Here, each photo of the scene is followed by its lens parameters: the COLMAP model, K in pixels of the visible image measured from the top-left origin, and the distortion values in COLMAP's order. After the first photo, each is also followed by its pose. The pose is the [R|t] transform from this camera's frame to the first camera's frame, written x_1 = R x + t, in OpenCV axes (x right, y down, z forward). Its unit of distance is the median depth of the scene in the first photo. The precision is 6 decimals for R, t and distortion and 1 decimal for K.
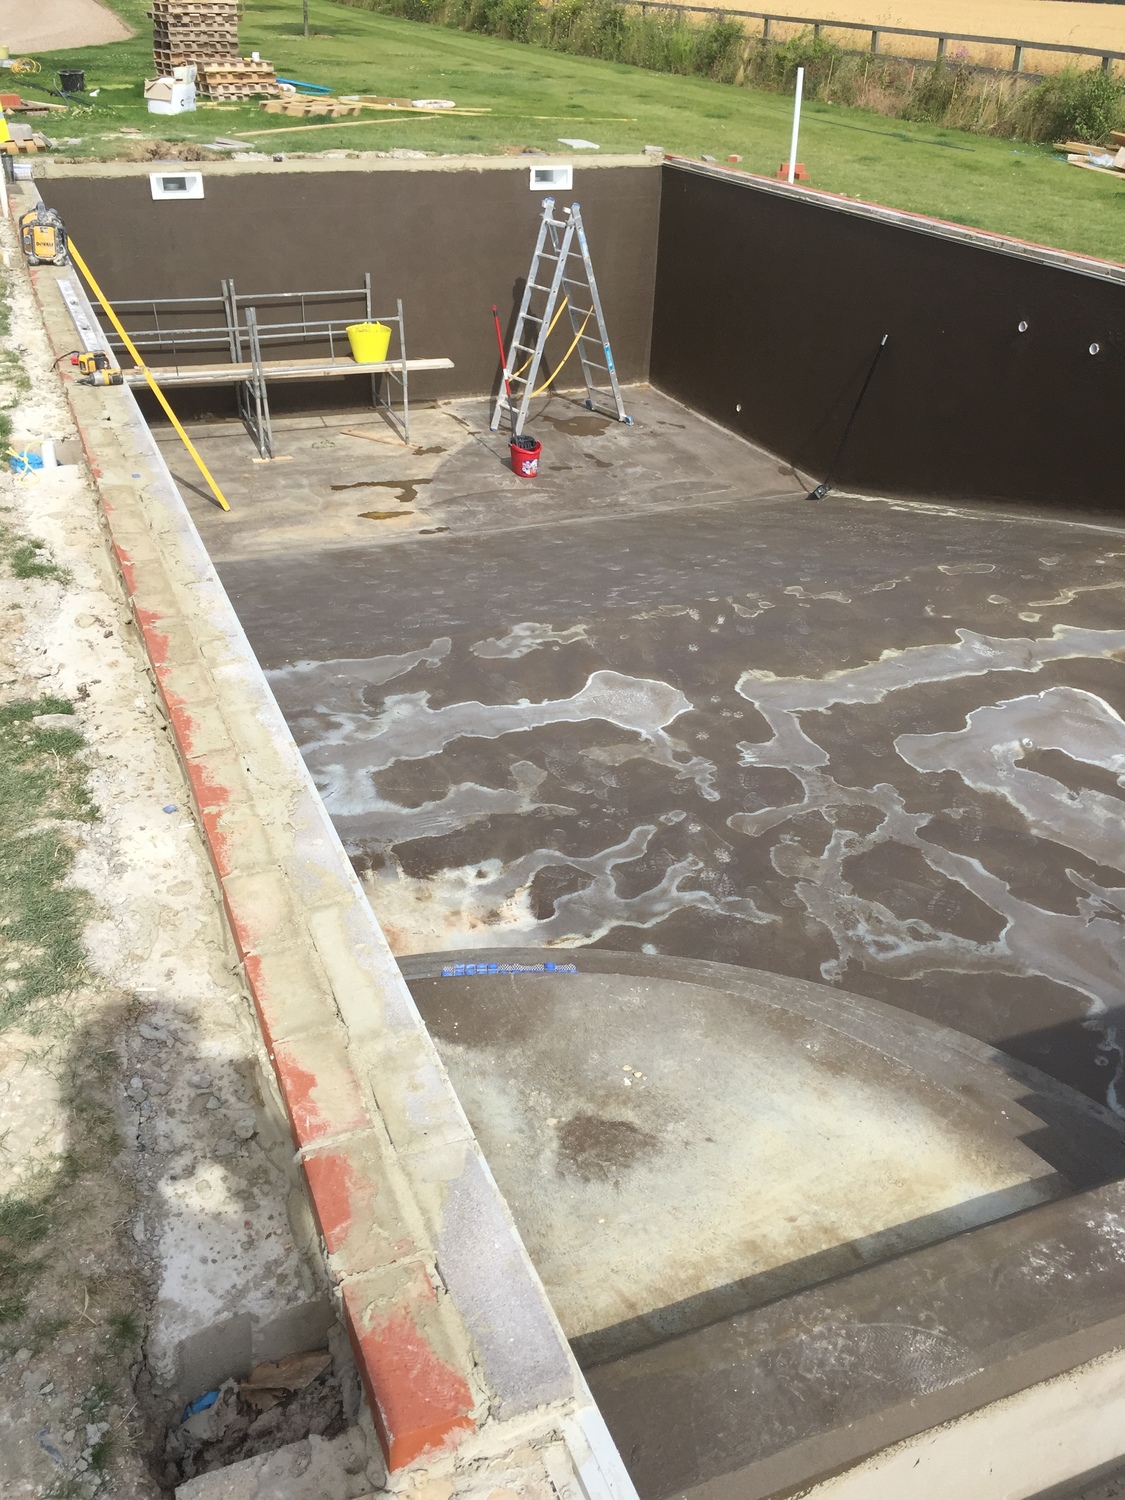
lens RADIAL K [[1311.9, 0, 562.5], [0, 1311.9, 750.0], [0, 0, 1]] dist [0.115739, -0.144175]
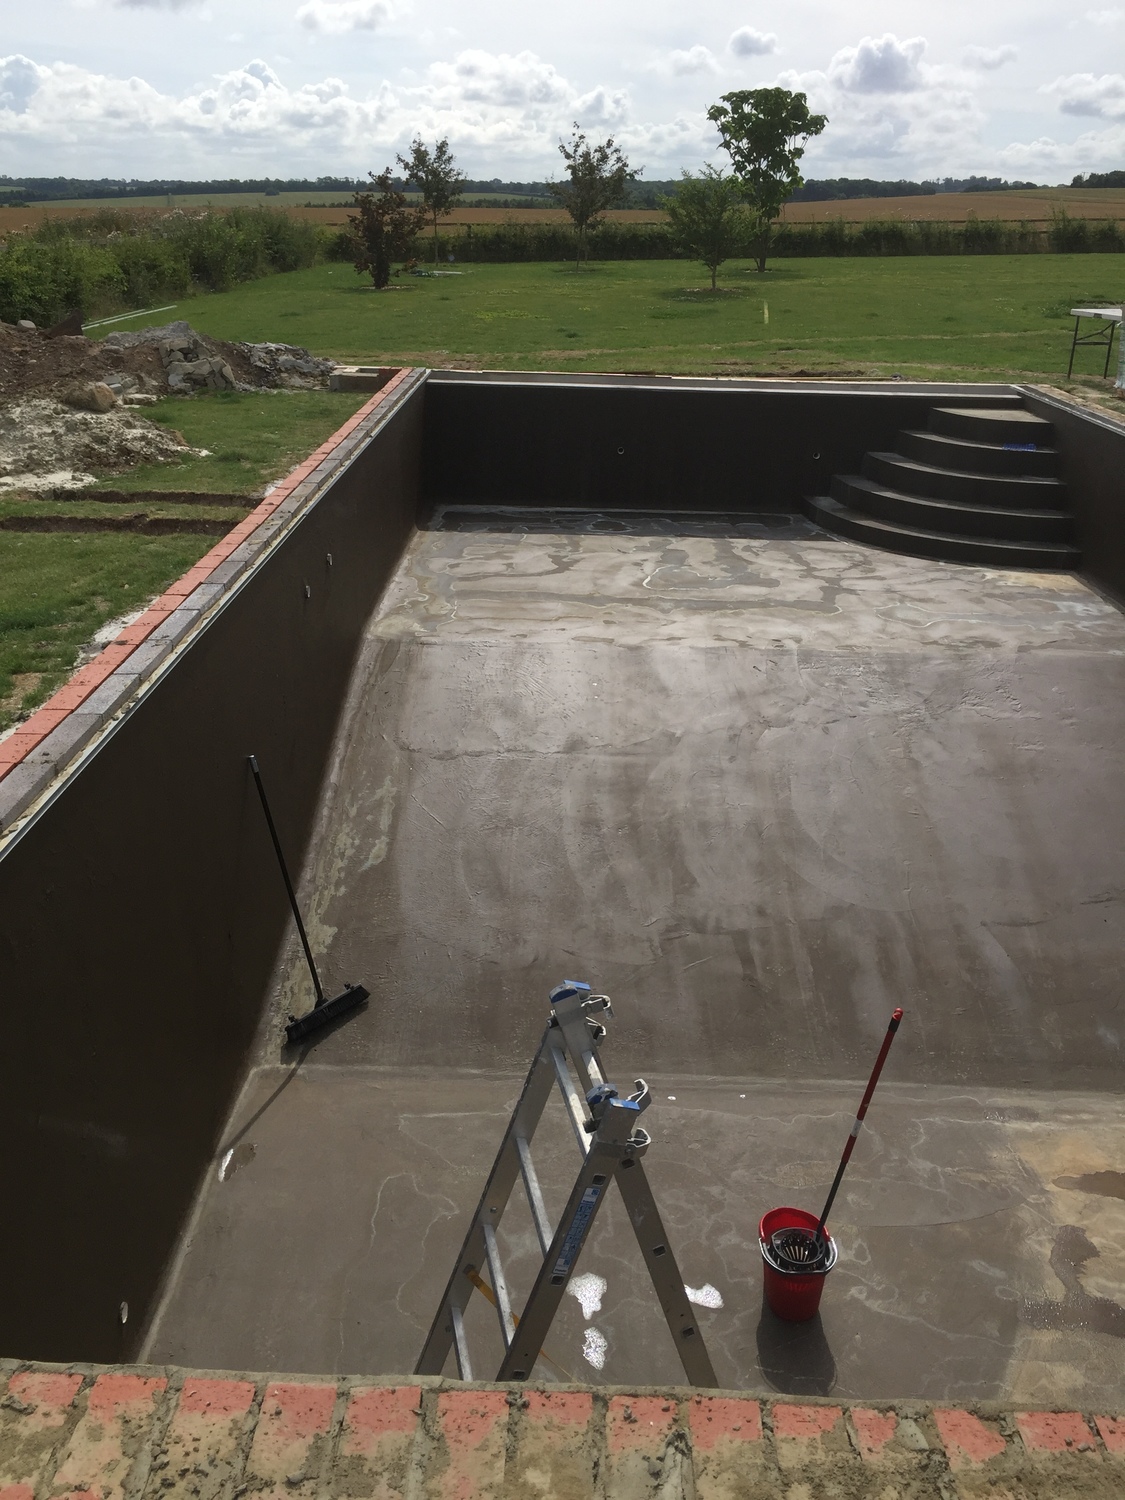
lens RADIAL K [[1311.9, 0, 562.5], [0, 1311.9, 750.0], [0, 0, 1]] dist [0.115739, -0.144175]
pose [[-0.923360, -0.181387, 0.338386, -0.110208], [0.150887, 0.639007, 0.754257, -0.949003], [-0.353043, 0.747509, -0.562665, 1.658461]]
